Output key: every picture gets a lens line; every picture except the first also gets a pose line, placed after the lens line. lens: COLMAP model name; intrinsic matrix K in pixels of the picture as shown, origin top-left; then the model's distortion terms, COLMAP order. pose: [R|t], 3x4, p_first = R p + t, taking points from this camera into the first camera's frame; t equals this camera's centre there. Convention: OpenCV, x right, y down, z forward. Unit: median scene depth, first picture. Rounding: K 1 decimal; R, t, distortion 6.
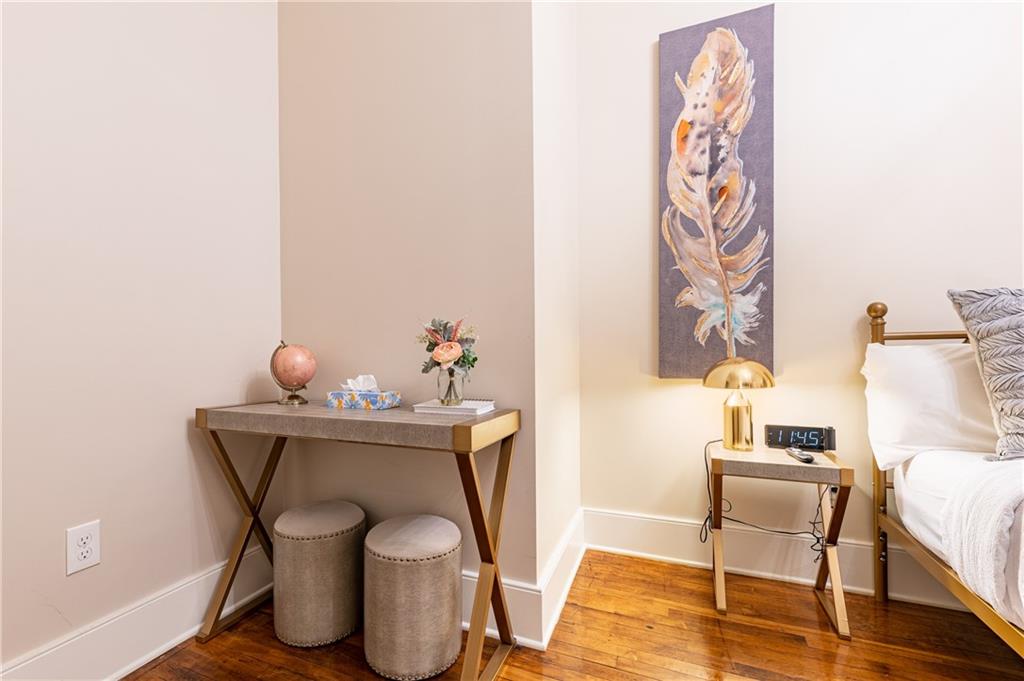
lens RADIAL K [[457.5, 0, 476.0], [0, 457.5, 351.8], [0, 0, 1]] dist [0.000565, 0.000042]
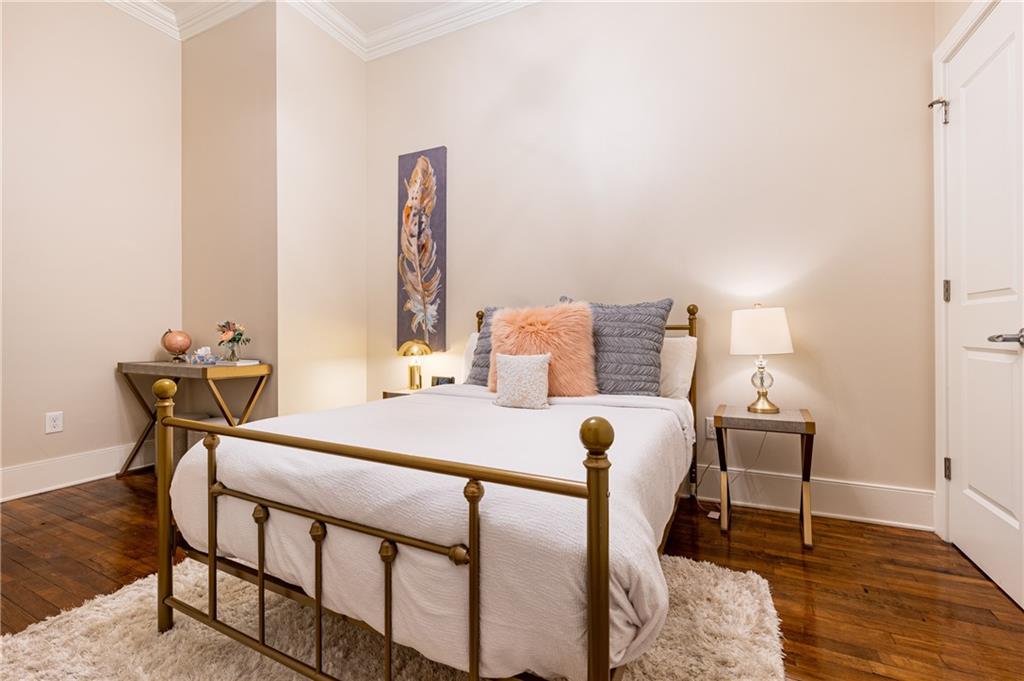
lens RADIAL K [[432.4, 0, 514.0], [0, 432.4, 332.9], [0, 0, 1]] dist [0.000036, 0.000109]
pose [[0.999512, 0.007308, -0.030369, 0.955125], [-0.007443, 0.999963, -0.004319, -0.009336], [0.030336, 0.004543, 0.999529, -0.685938]]
